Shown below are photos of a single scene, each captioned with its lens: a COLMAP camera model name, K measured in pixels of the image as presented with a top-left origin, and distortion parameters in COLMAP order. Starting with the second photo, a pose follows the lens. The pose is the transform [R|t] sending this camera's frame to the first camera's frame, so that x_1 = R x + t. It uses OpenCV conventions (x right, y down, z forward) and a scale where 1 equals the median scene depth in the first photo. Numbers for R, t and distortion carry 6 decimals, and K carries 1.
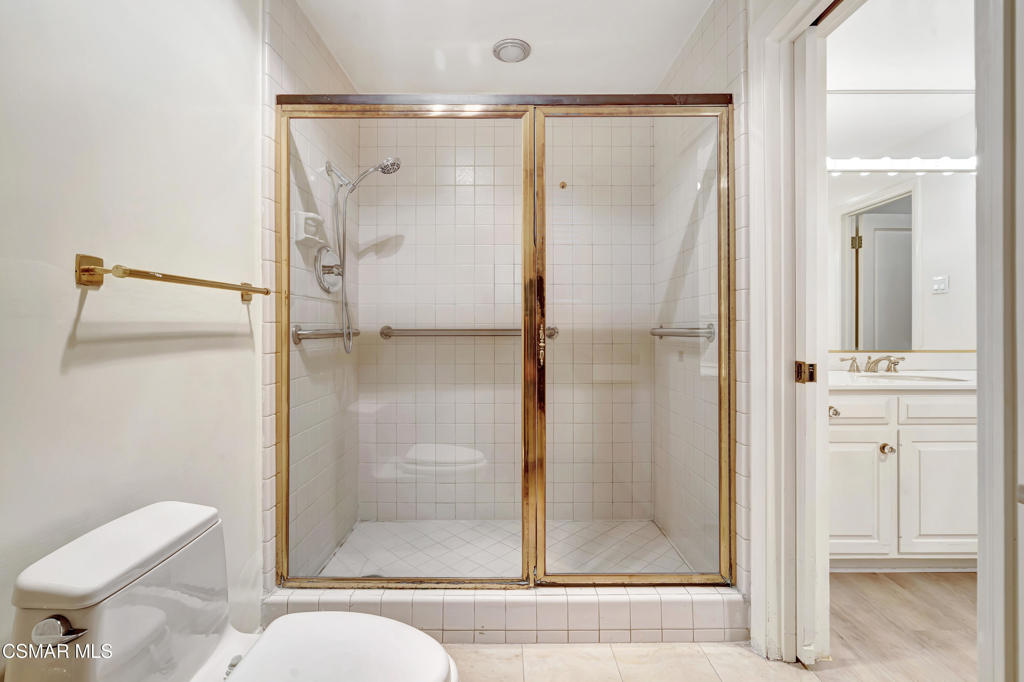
lens RADIAL K [[470.3, 0, 511.8], [0, 470.3, 336.3], [0, 0, 1]] dist [-0.005282, 0.000946]
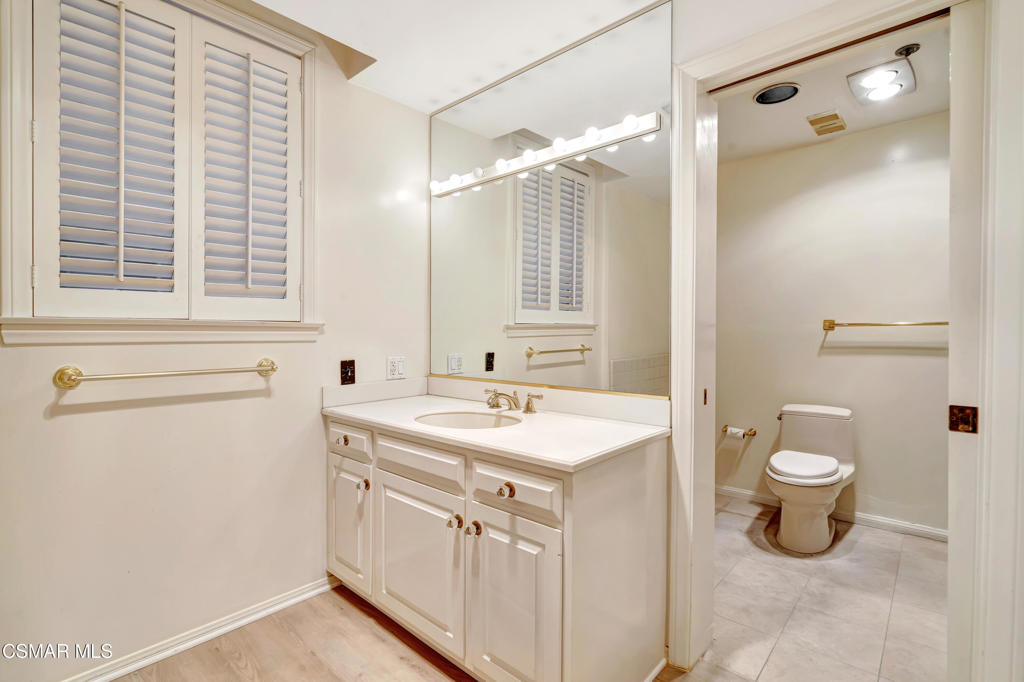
lens RADIAL K [[470.3, 0, 511.7], [0, 470.3, 334.9], [0, 0, 1]] dist [-0.005282, 0.000946]
pose [[-0.675017, 0.013145, -0.737685, 2.868826], [-0.002167, 0.999802, 0.019798, -0.133479], [0.737799, 0.014962, -0.674855, 1.560690]]
